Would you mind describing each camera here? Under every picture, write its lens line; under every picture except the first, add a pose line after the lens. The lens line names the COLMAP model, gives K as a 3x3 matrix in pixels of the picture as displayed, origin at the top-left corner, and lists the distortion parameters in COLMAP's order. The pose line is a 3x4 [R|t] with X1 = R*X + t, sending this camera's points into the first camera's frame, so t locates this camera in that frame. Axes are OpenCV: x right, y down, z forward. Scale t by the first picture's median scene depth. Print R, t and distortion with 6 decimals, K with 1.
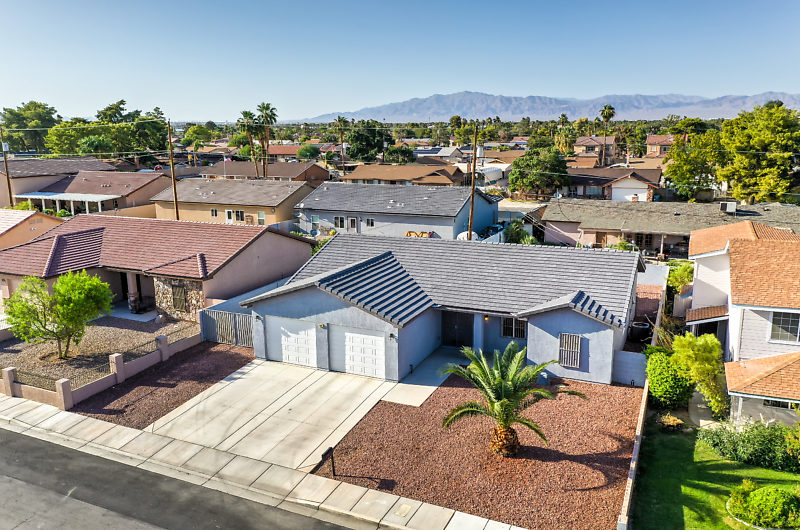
lens RADIAL K [[643.9, 0, 395.9], [0, 643.9, 265.5], [0, 0, 1]] dist [0.005508, -0.005149]
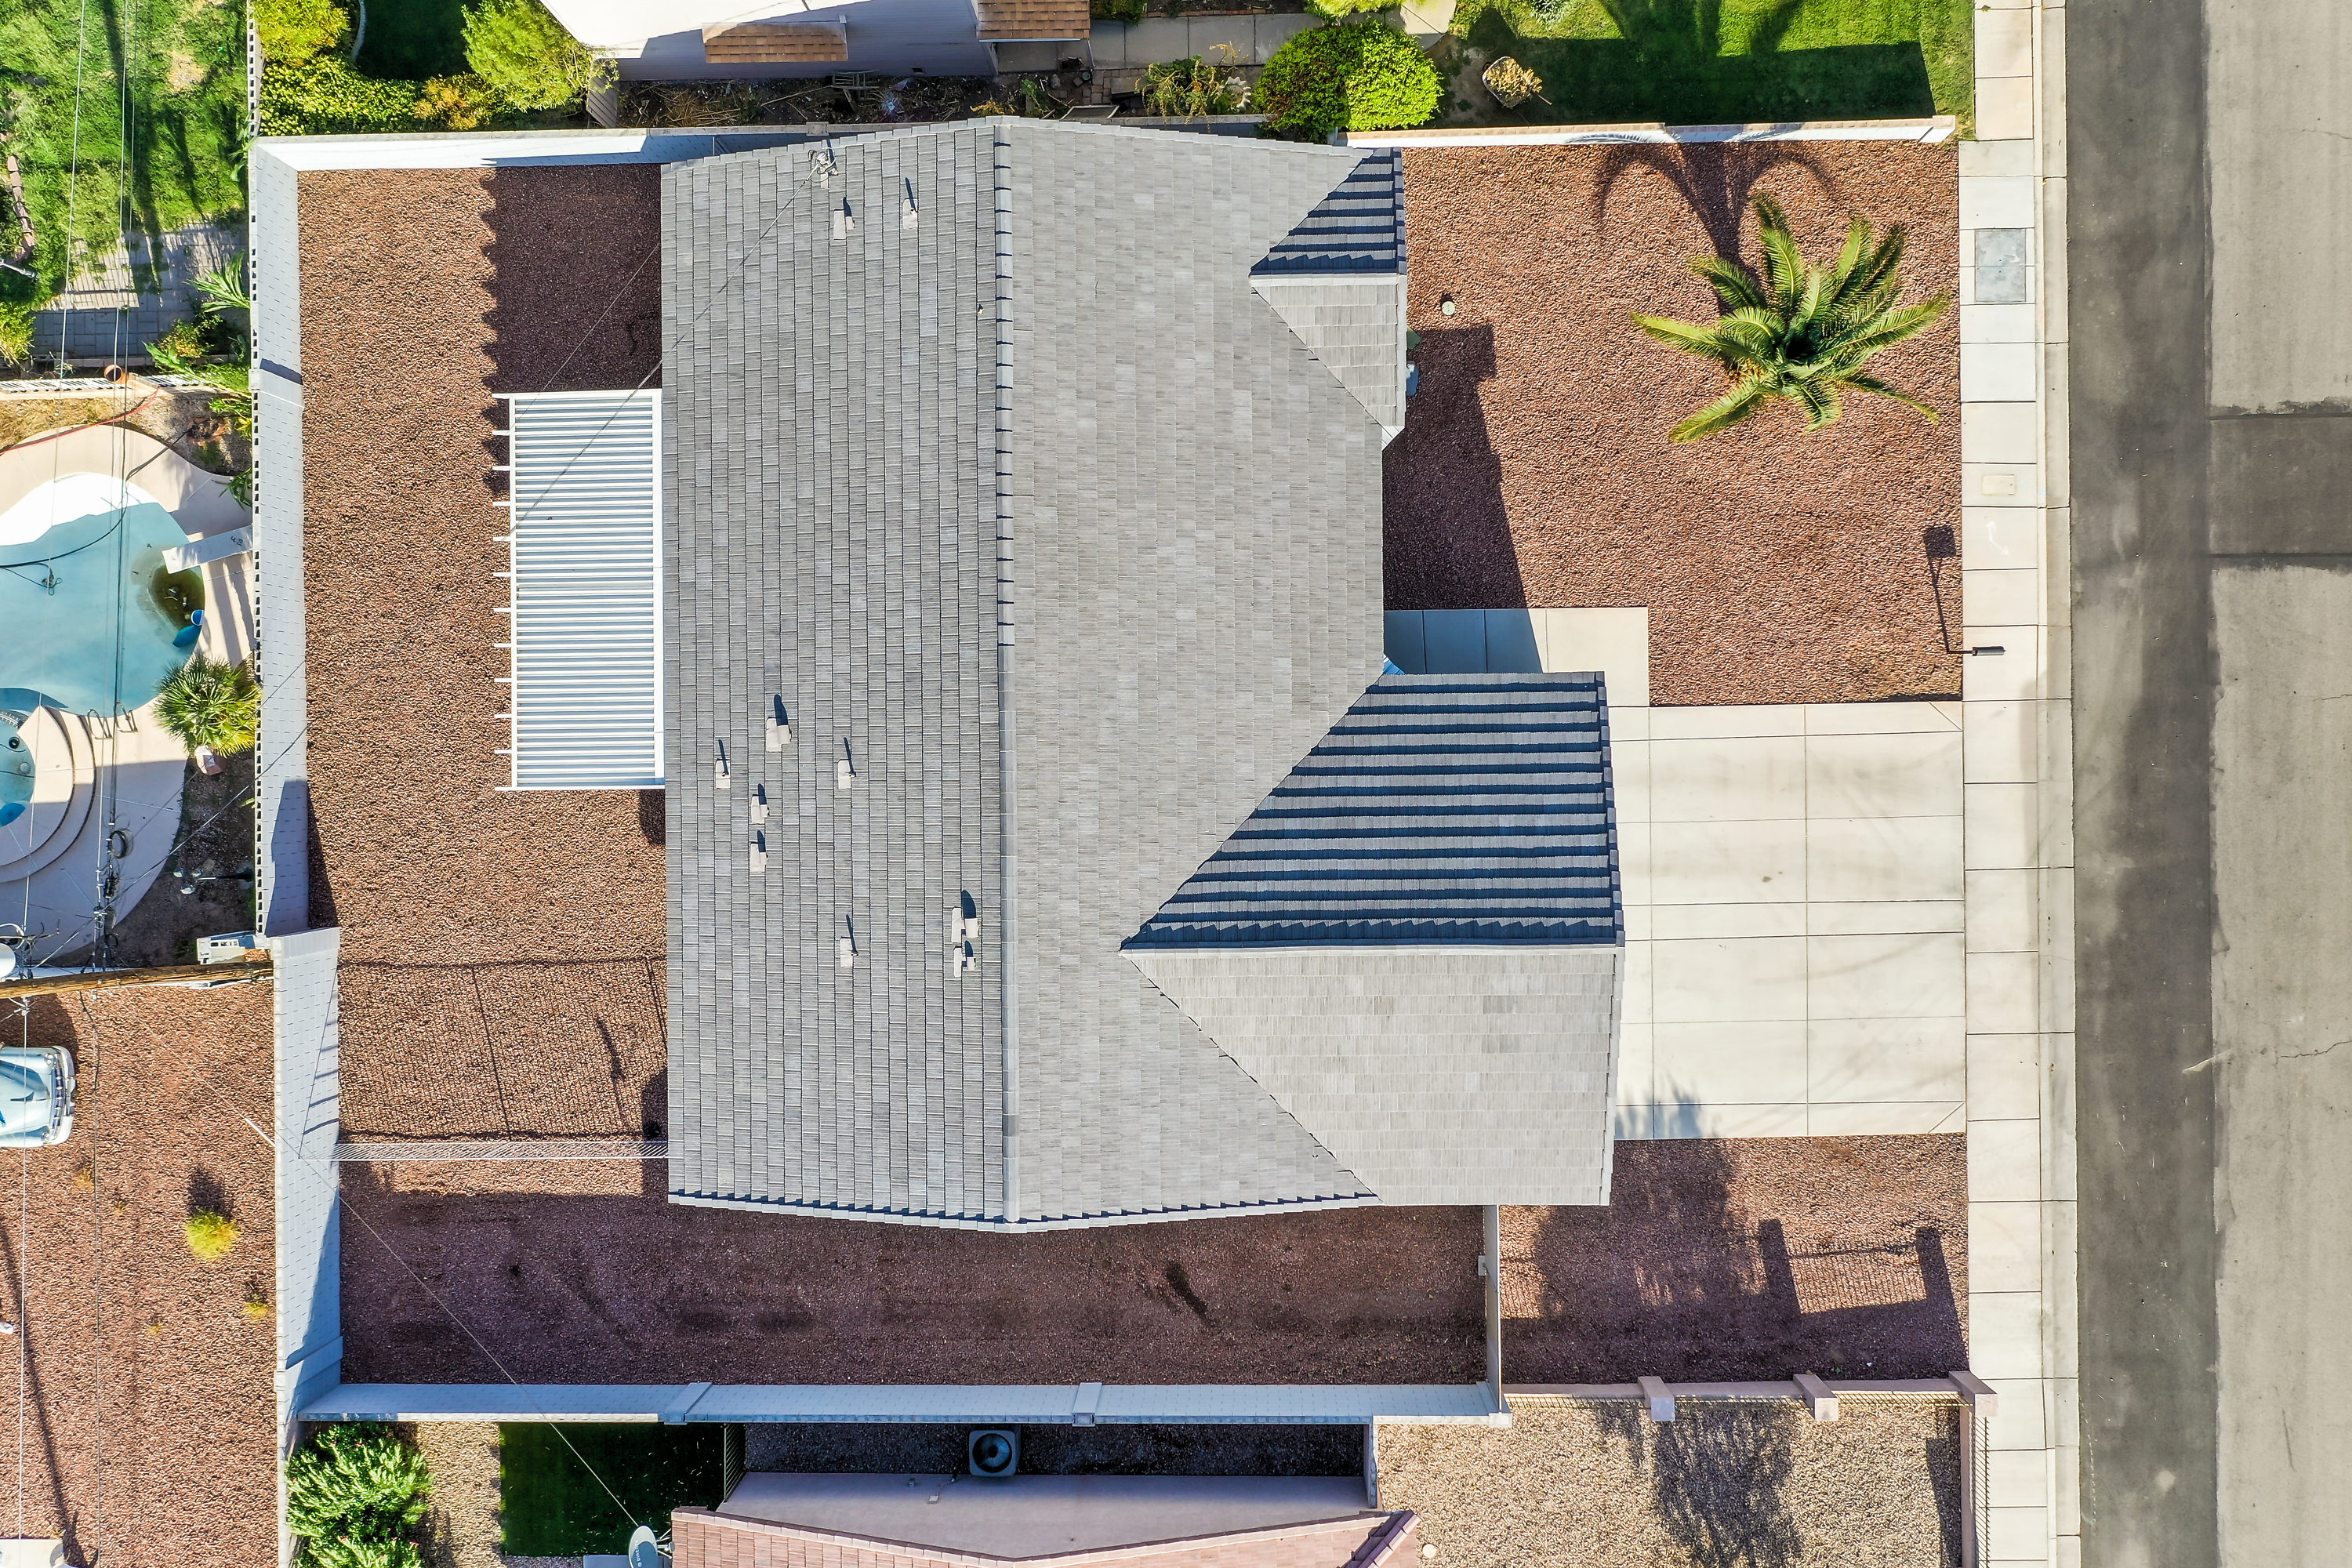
lens RADIAL K [[1893.0, 0, 1168.8], [0, 1893.0, 777.4], [0, 0, 1]] dist [0.005508, -0.005149]
pose [[-0.430046, -0.902476, 0.024449, 0.034946], [0.226772, -0.081769, 0.970509, -0.965660], [-0.873862, 0.422908, 0.239821, 0.892830]]
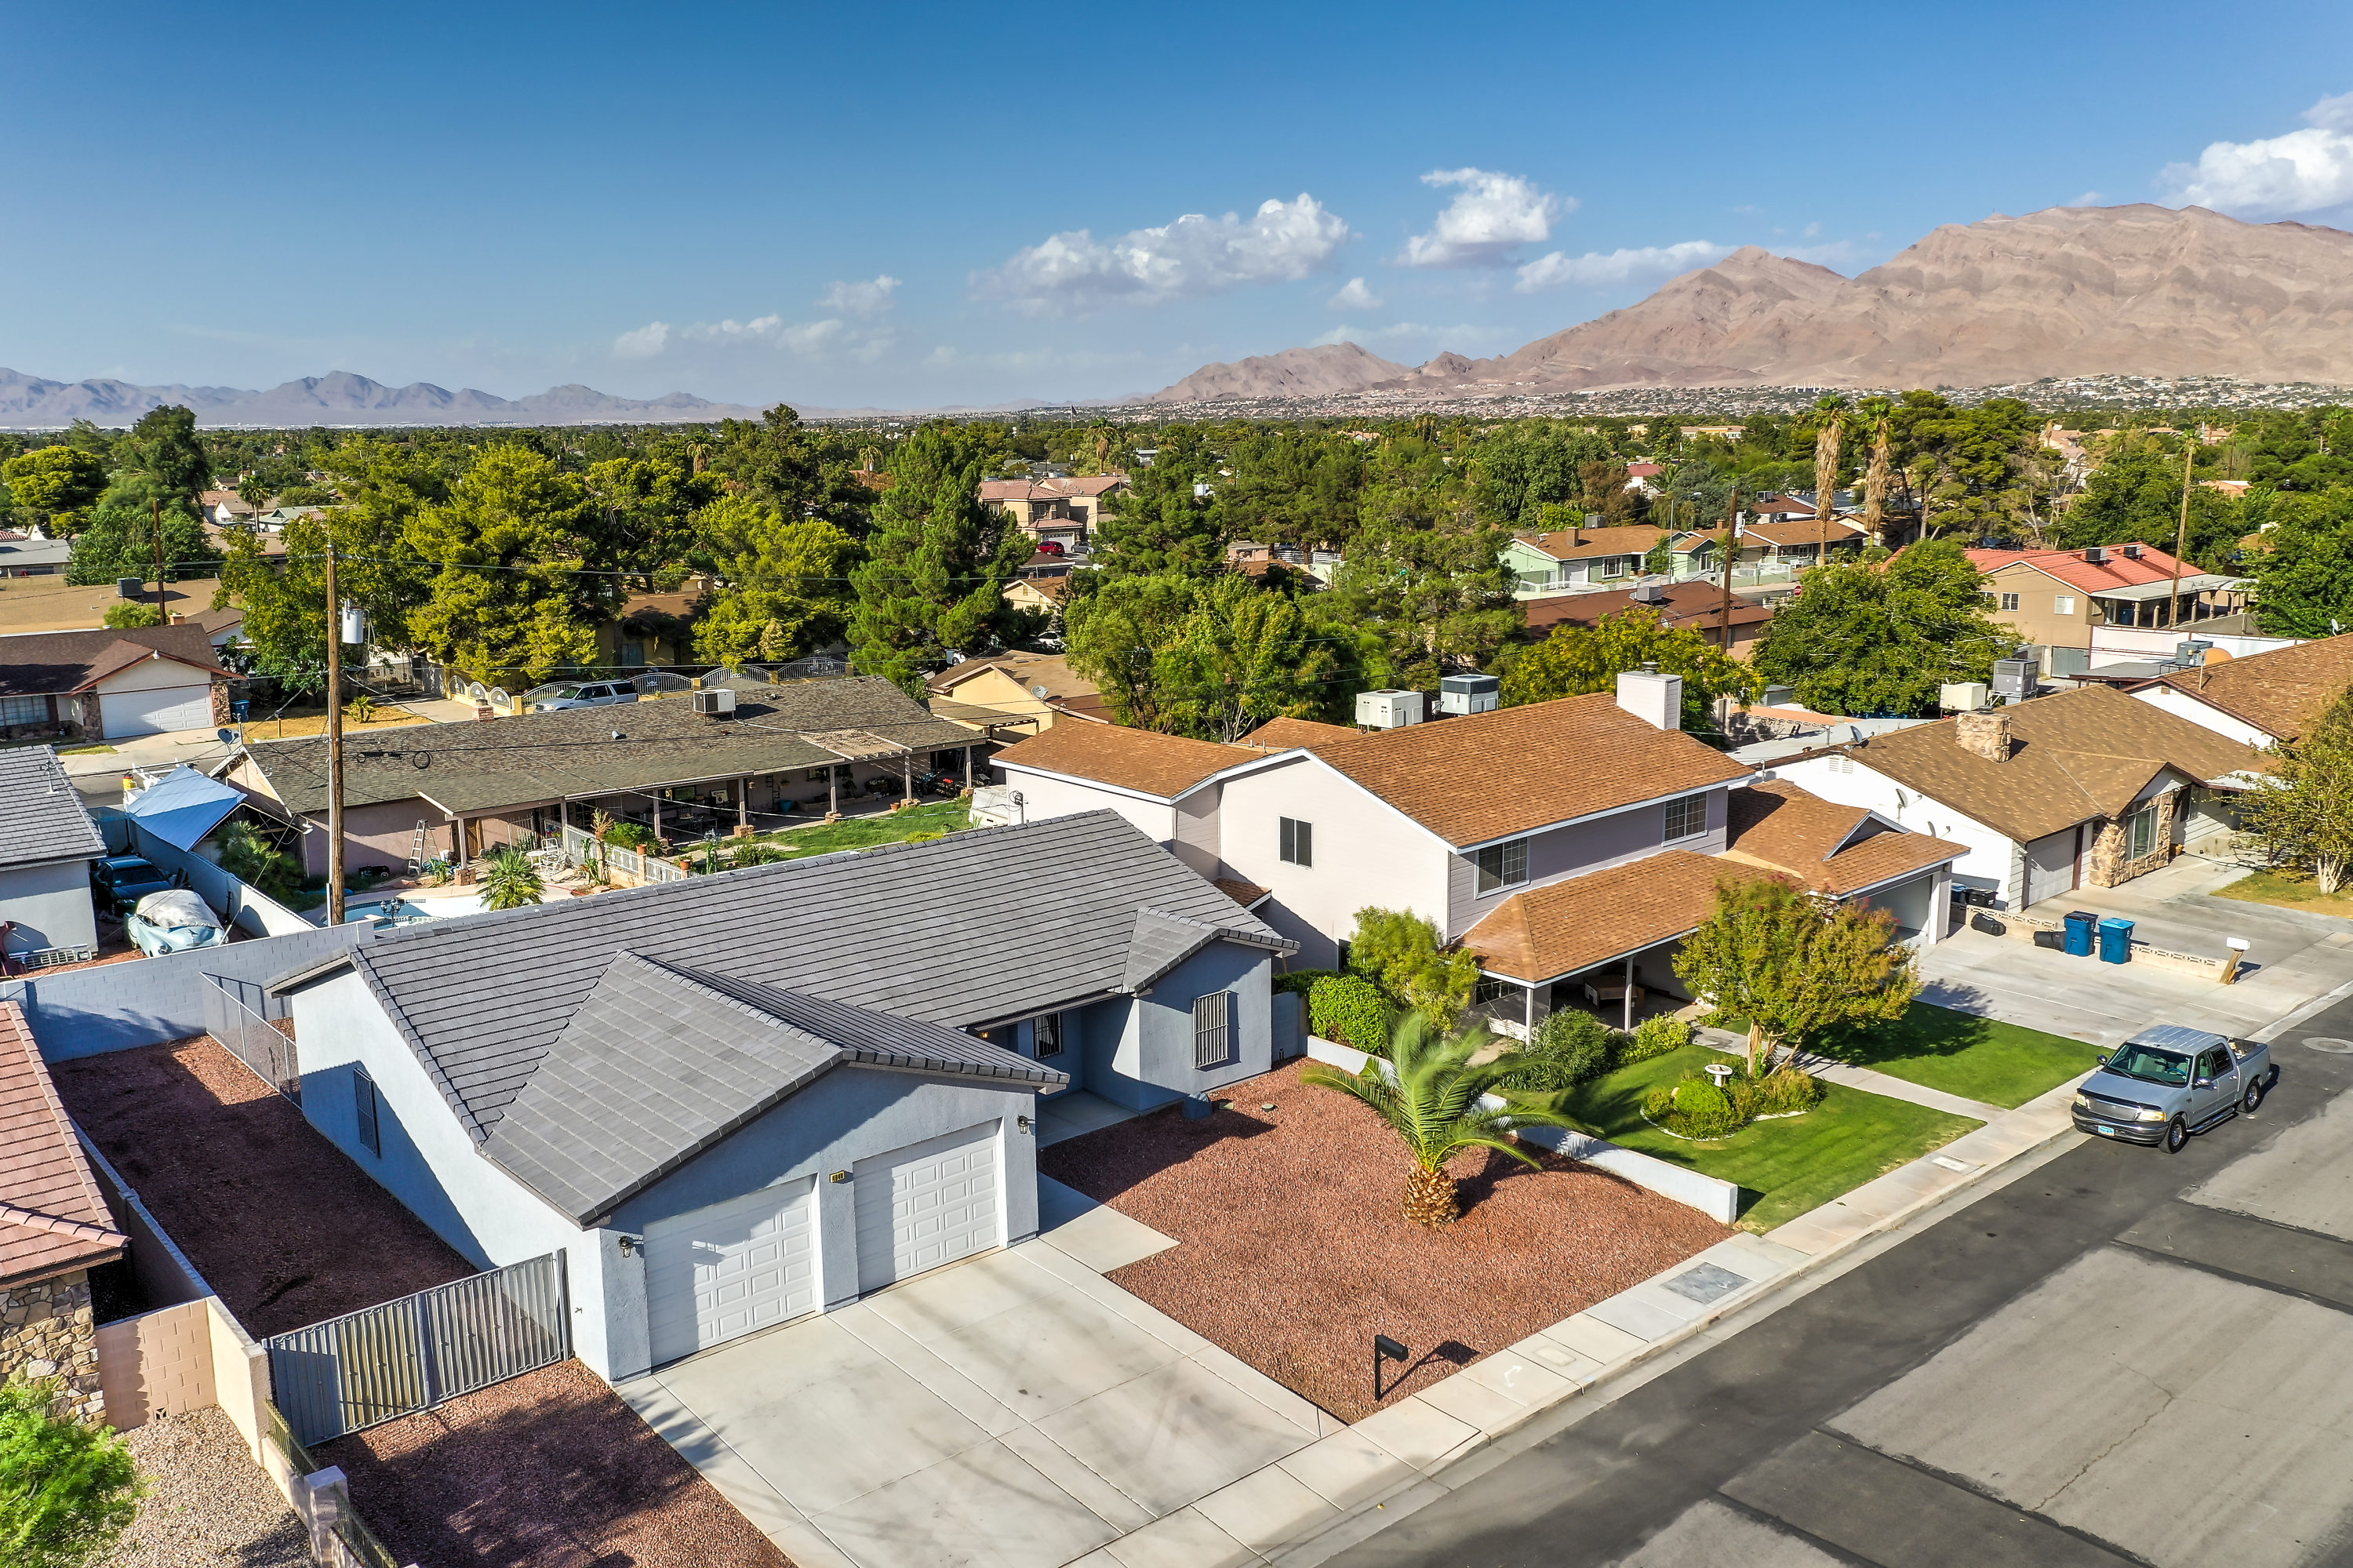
lens RADIAL K [[1893.9, 0, 1172.3], [0, 1893.9, 791.0], [0, 0, 1]] dist [0.005508, -0.005149]
pose [[0.413301, -0.168440, 0.894880, -0.891653], [0.201444, 0.975306, 0.090542, -0.158452], [-0.888033, 0.142847, 0.437027, 0.367387]]
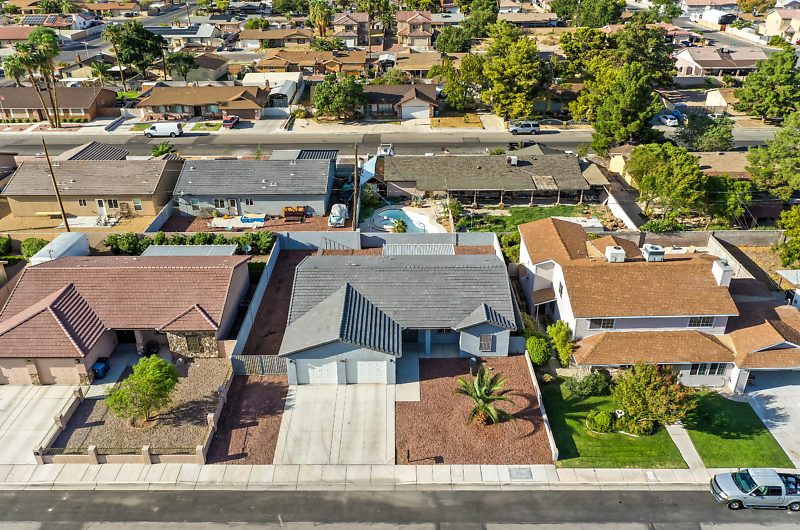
lens RADIAL K [[643.9, 0, 399.6], [0, 643.9, 267.9], [0, 0, 1]] dist [0.005508, -0.005149]
pose [[0.908313, -0.194629, 0.370252, -0.508013], [0.087301, 0.953870, 0.287247, -0.540511], [-0.409079, -0.228587, 0.883404, -0.365170]]
